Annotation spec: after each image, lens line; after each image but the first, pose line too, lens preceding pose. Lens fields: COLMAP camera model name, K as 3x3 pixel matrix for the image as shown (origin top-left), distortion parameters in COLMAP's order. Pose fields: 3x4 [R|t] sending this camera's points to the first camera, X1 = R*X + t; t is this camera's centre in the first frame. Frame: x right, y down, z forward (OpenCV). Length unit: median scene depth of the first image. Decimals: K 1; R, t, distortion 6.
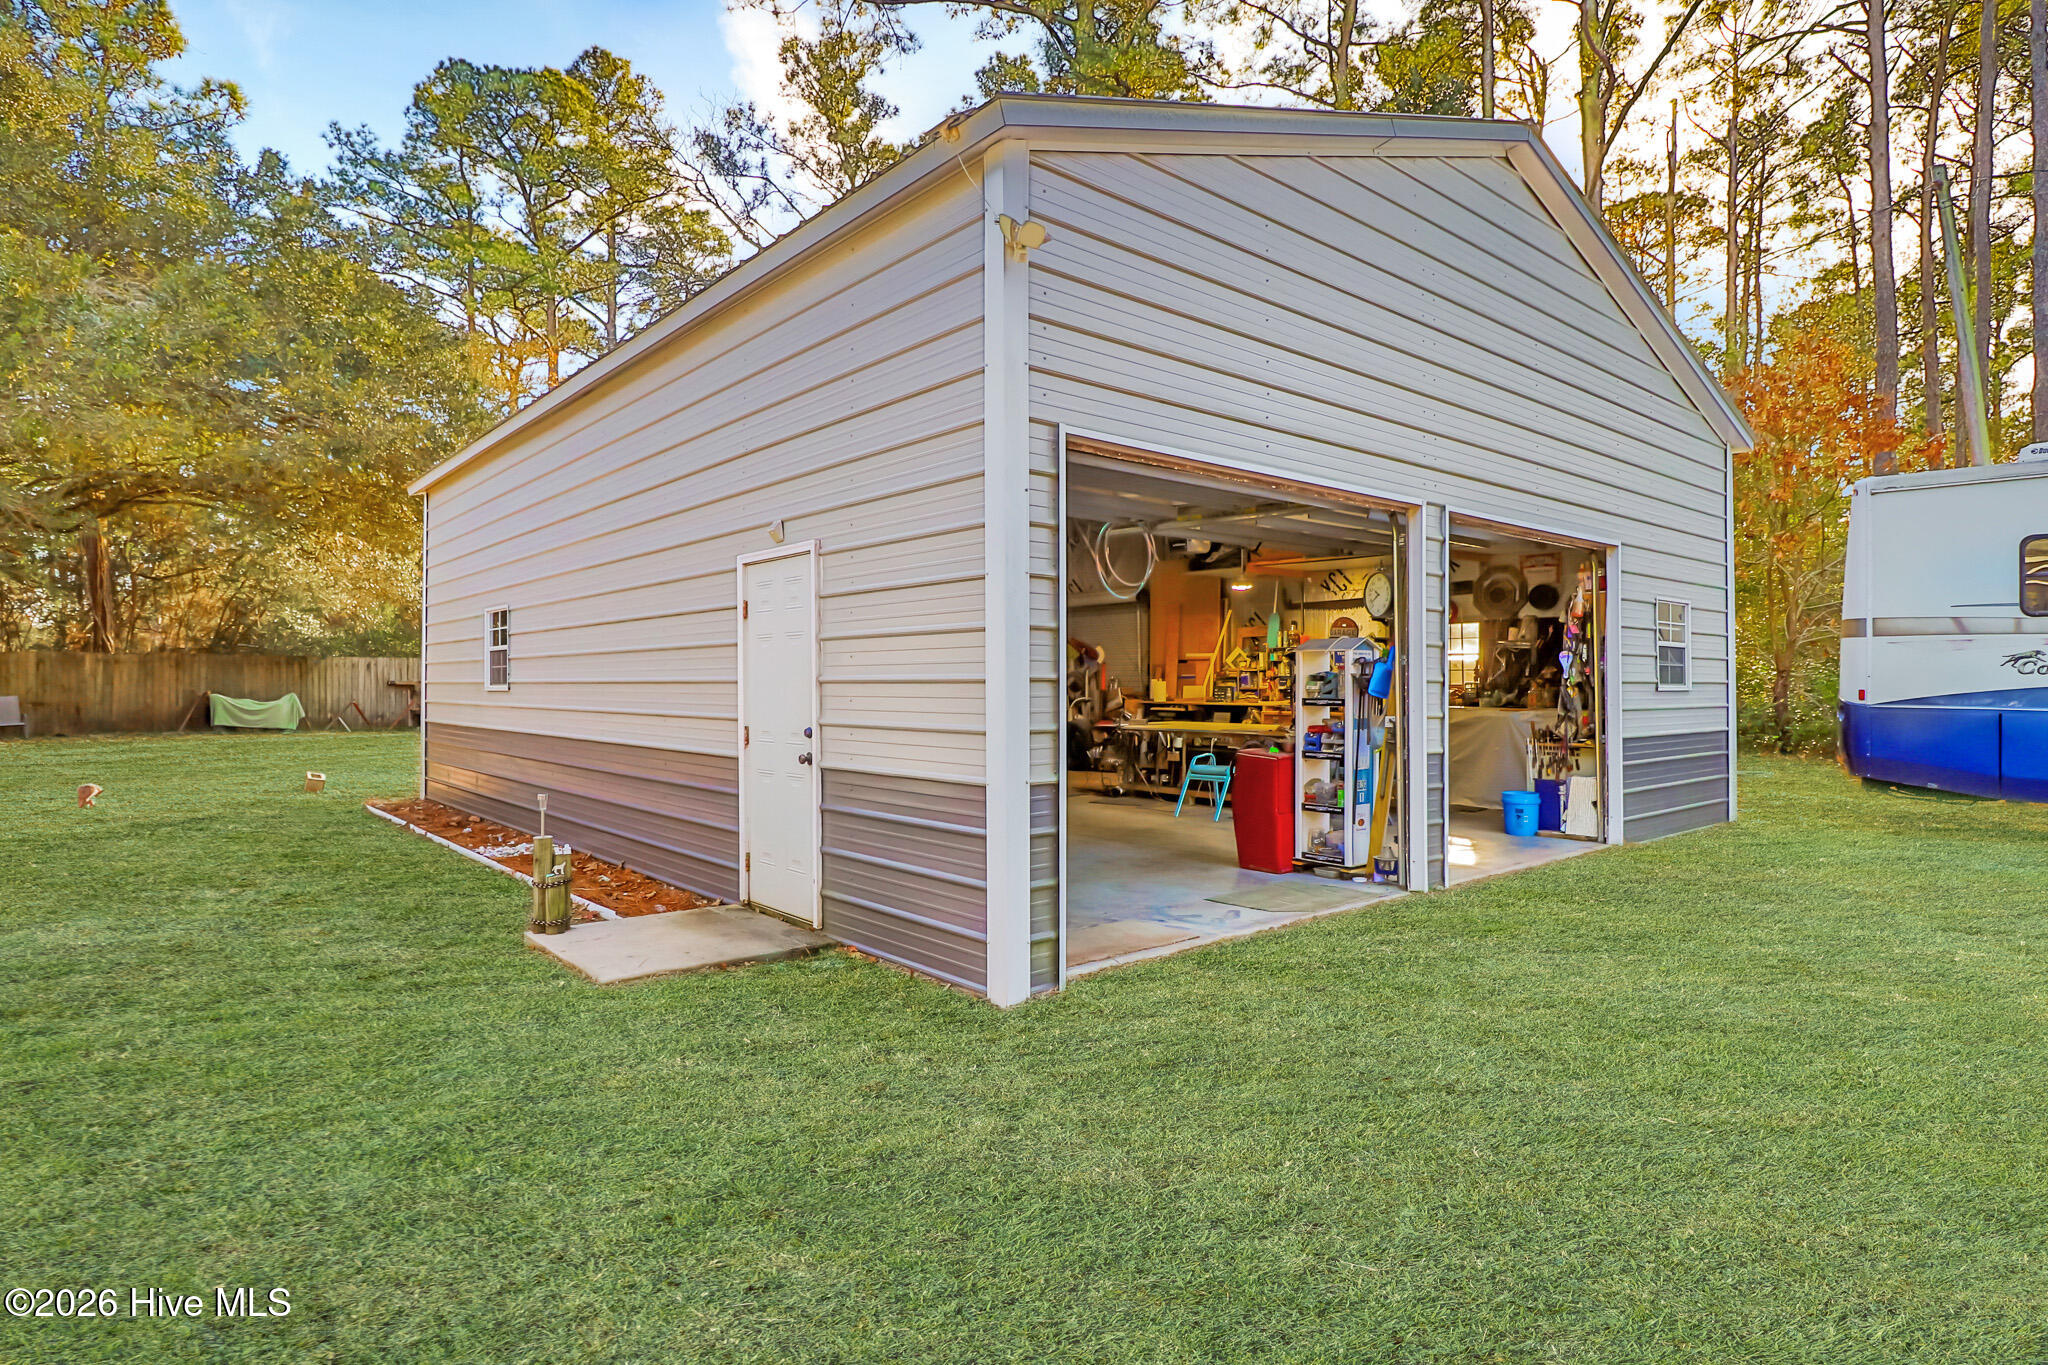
lens RADIAL K [[1039.4, 0, 1001.0], [0, 1039.4, 672.4], [0, 0, 1]] dist [-0.001044, -0.010817]
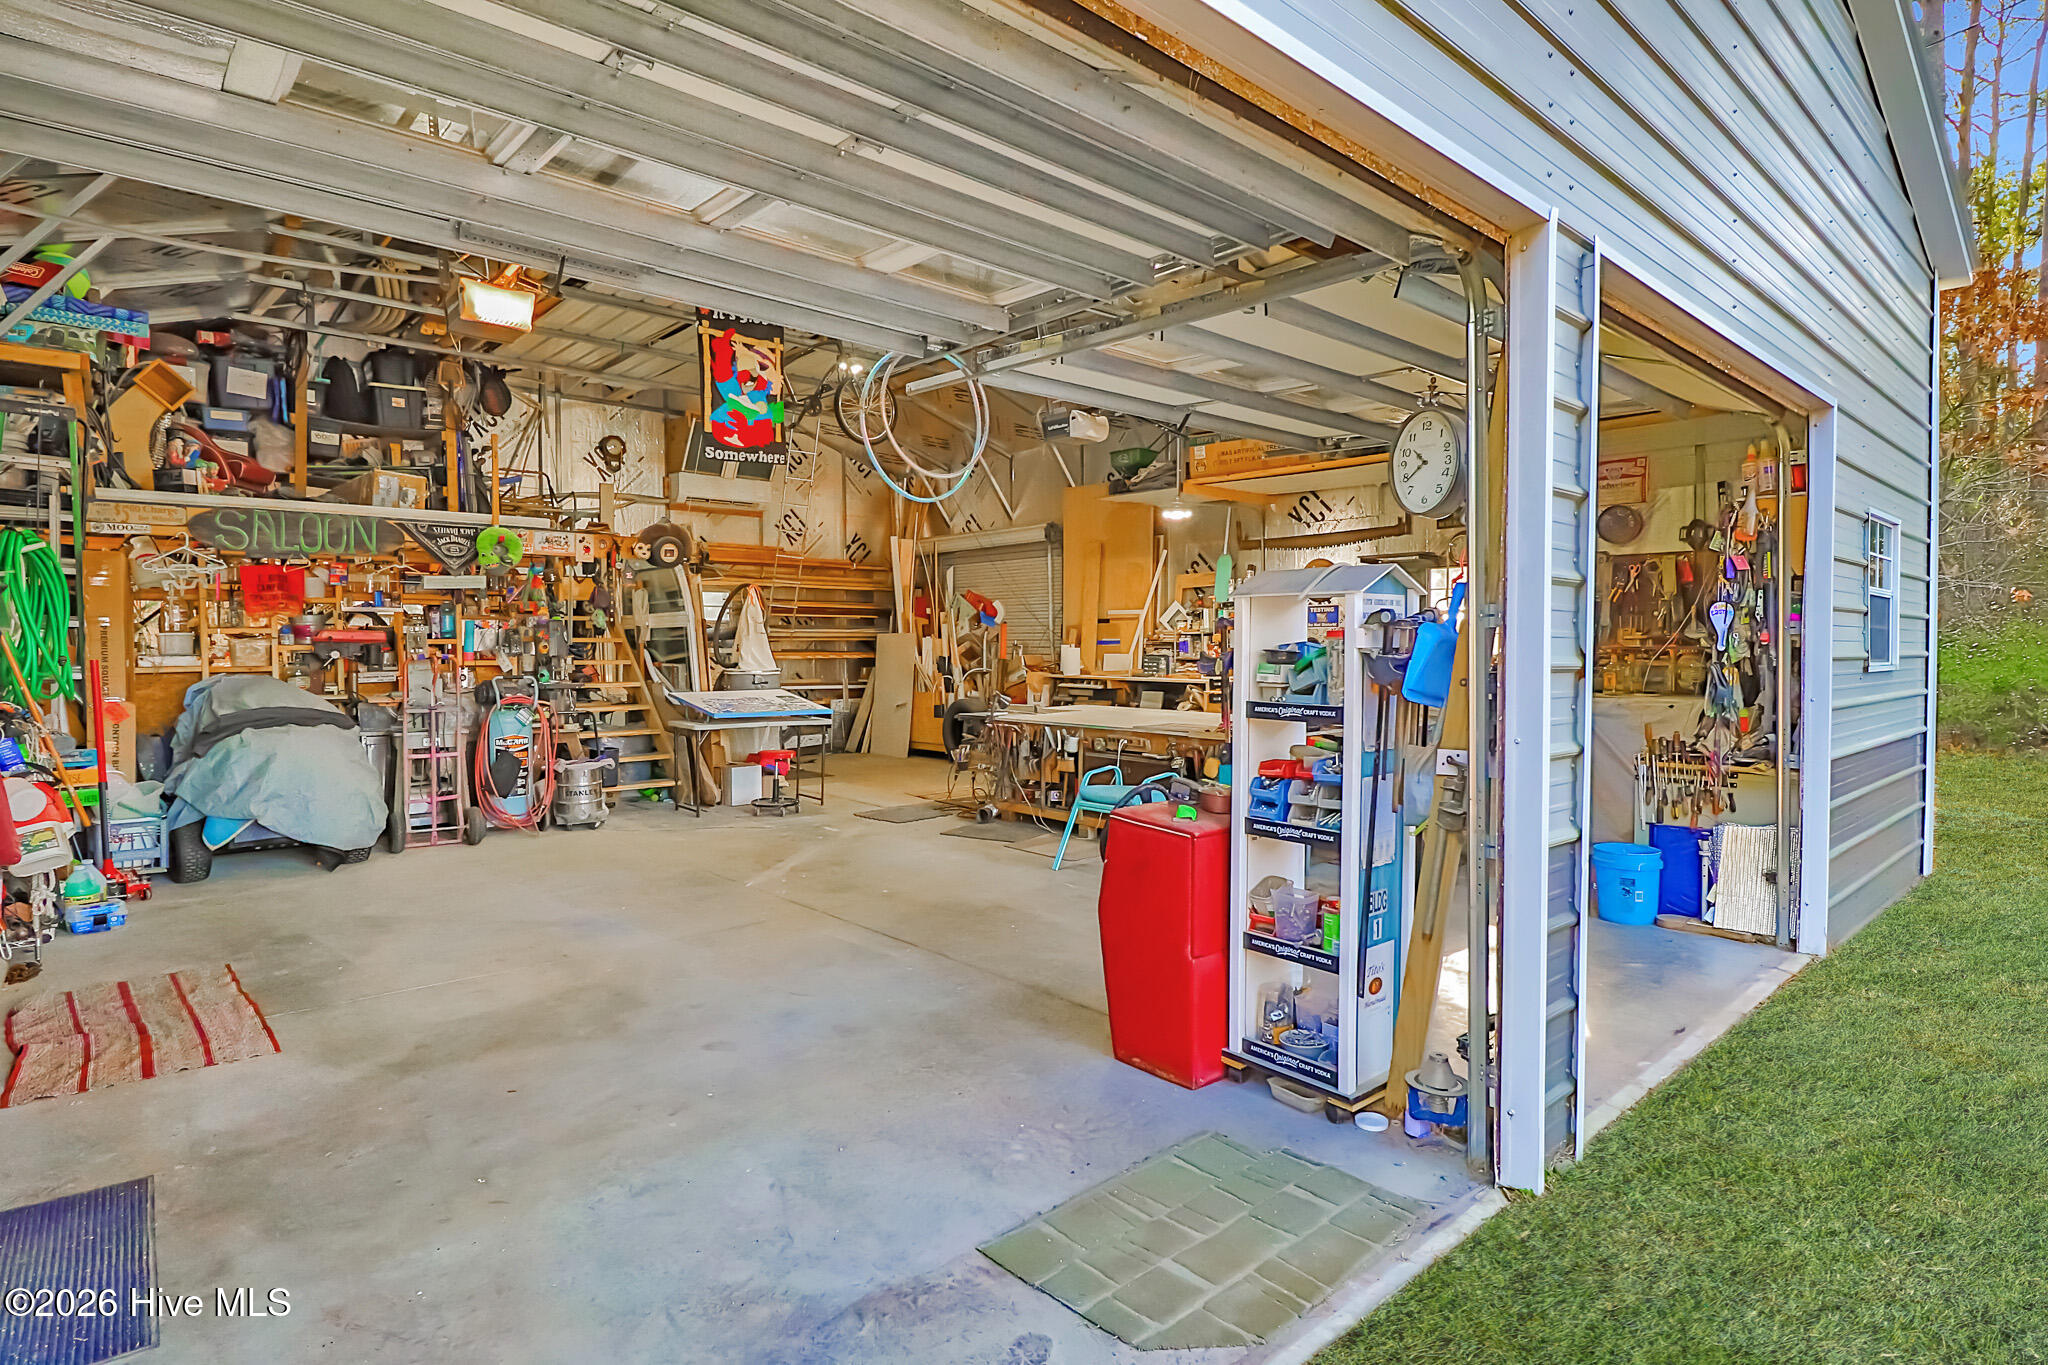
lens RADIAL K [[1013.4, 0, 1024.0], [0, 1013.4, 682.5], [0, 0, 1]] dist [-0.000029, -0.000107]
pose [[0.998944, -0.002086, 0.045887, 0.095191], [-0.000187, 0.998775, 0.049483, -0.002667], [-0.045934, -0.049439, 0.997720, 0.312019]]
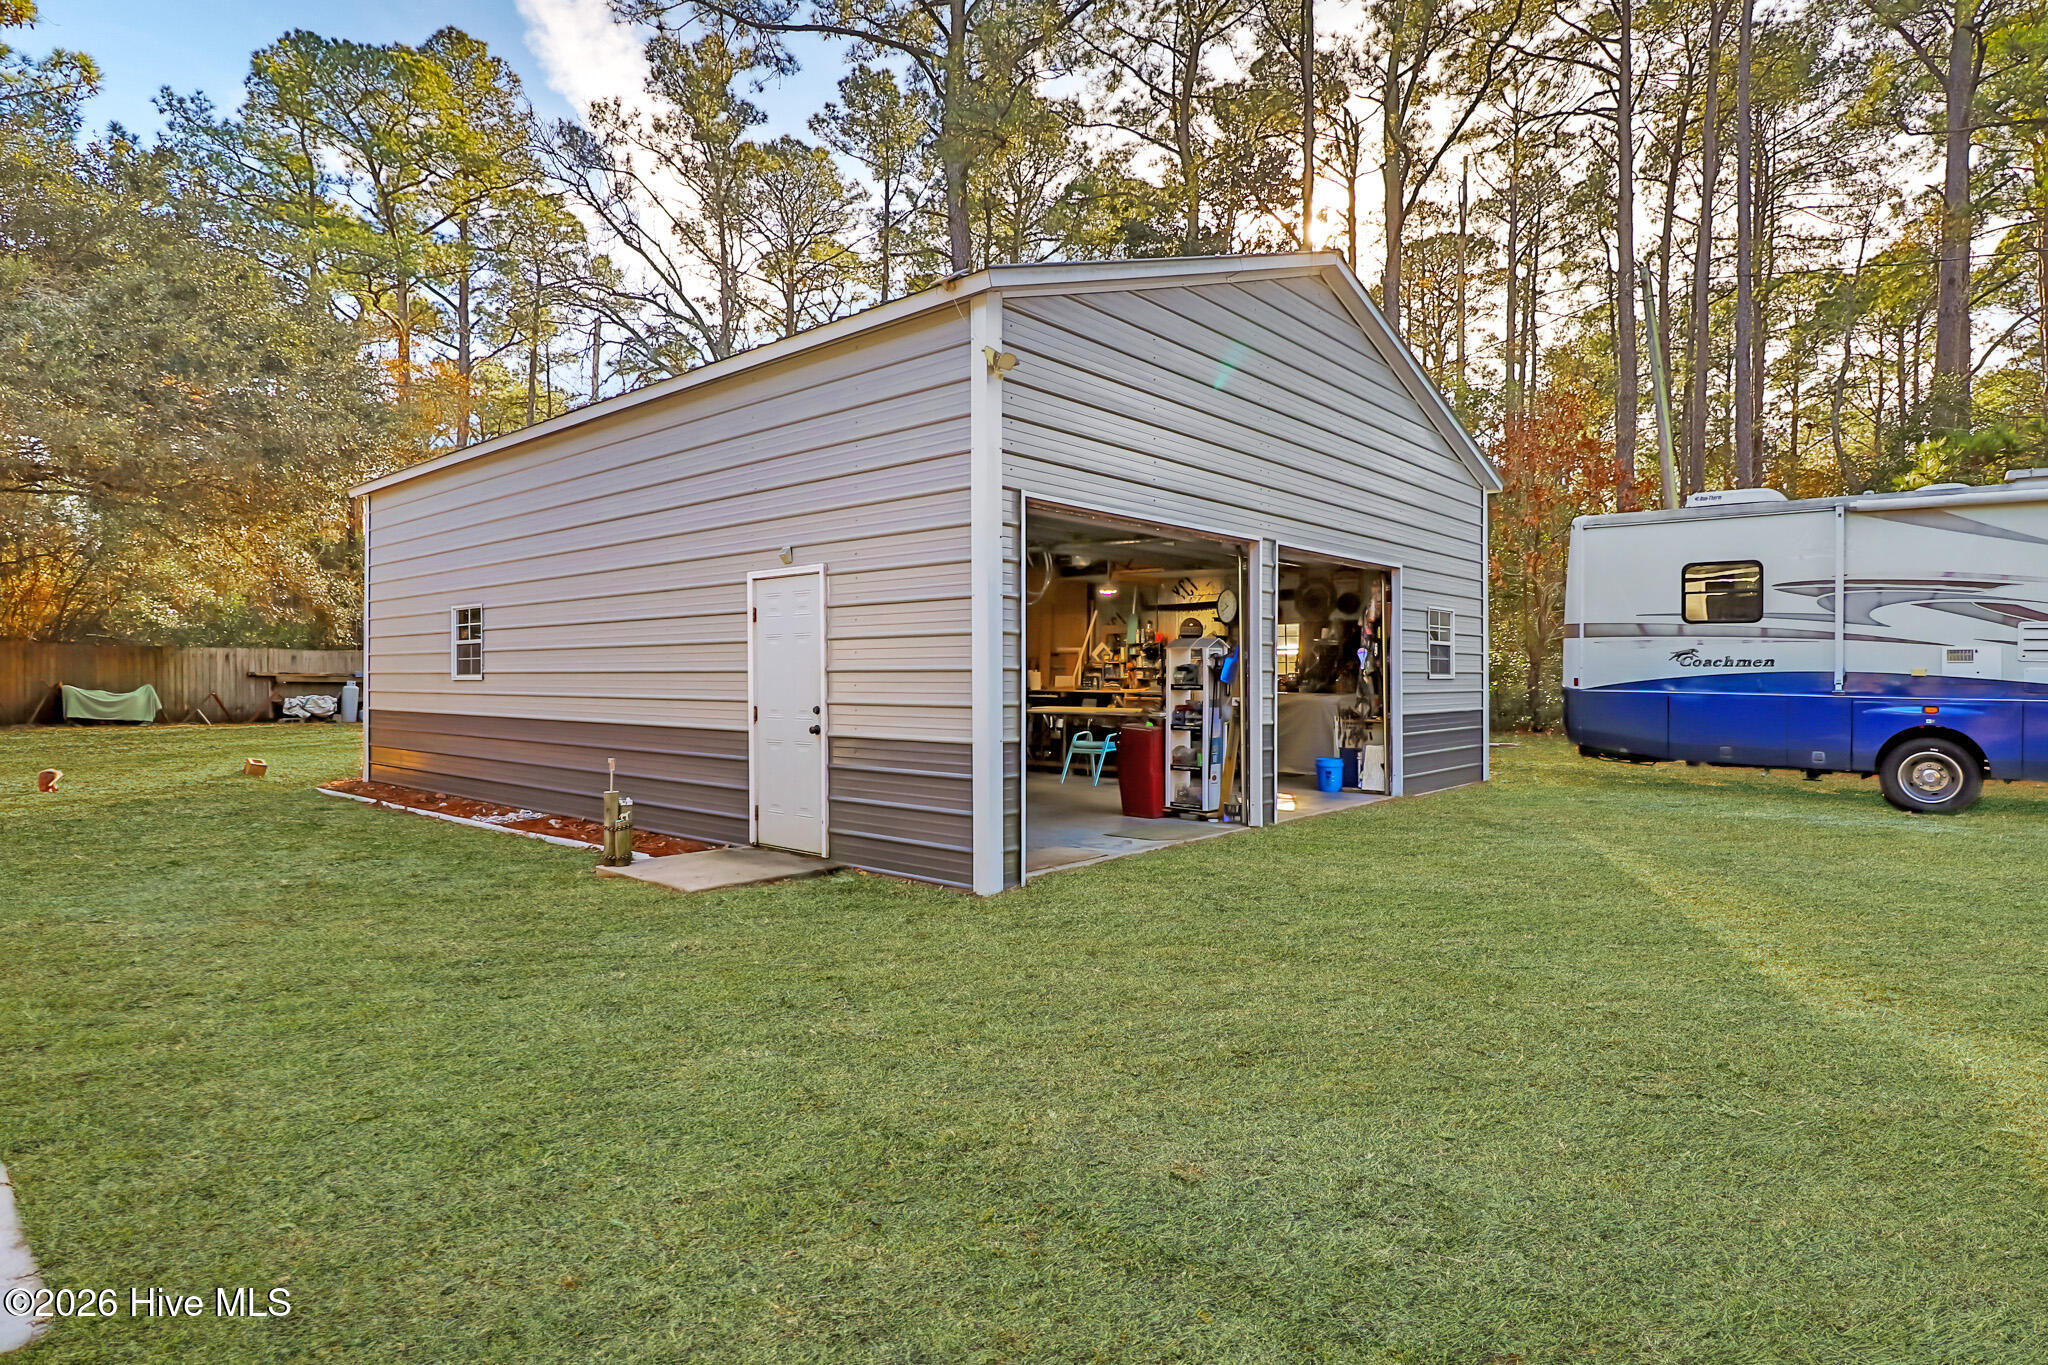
lens RADIAL K [[1039.4, 0, 1001.0], [0, 1039.4, 672.4], [0, 0, 1]] dist [-0.001044, -0.010817]
pose [[0.988349, -0.000172, 0.152204, -0.065685], [-0.001061, 0.999967, 0.008021, -0.000154], [-0.152200, -0.008089, 0.988317, -0.141556]]
